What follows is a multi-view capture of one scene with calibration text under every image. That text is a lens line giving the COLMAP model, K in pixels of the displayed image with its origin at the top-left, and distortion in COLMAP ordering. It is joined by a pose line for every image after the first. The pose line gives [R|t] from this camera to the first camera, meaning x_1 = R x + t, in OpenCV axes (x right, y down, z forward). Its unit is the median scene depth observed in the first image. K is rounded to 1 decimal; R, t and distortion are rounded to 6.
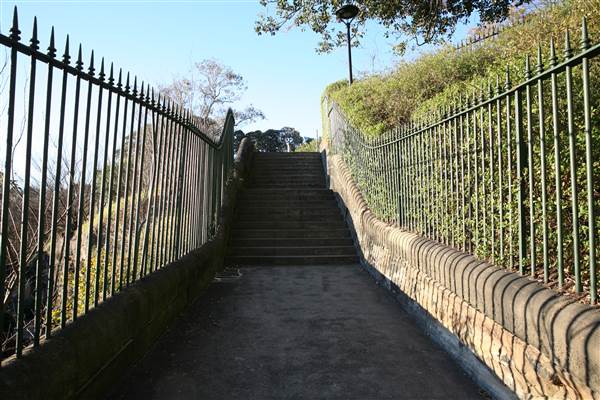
lens RADIAL K [[412.6, 0, 300.3], [0, 412.6, 205.5], [0, 0, 1]] dist [-0.111823, 0.090779]
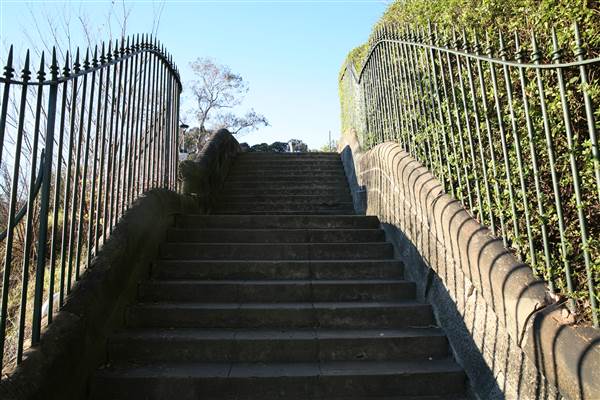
lens RADIAL K [[412.6, 0, 300.3], [0, 412.6, 205.5], [0, 0, 1]] dist [-0.111823, 0.090779]
pose [[0.999816, 0.001803, -0.019080, -0.000030], [-0.002489, 0.999349, -0.035990, -0.008385], [0.019002, 0.036031, 0.999170, 0.130505]]
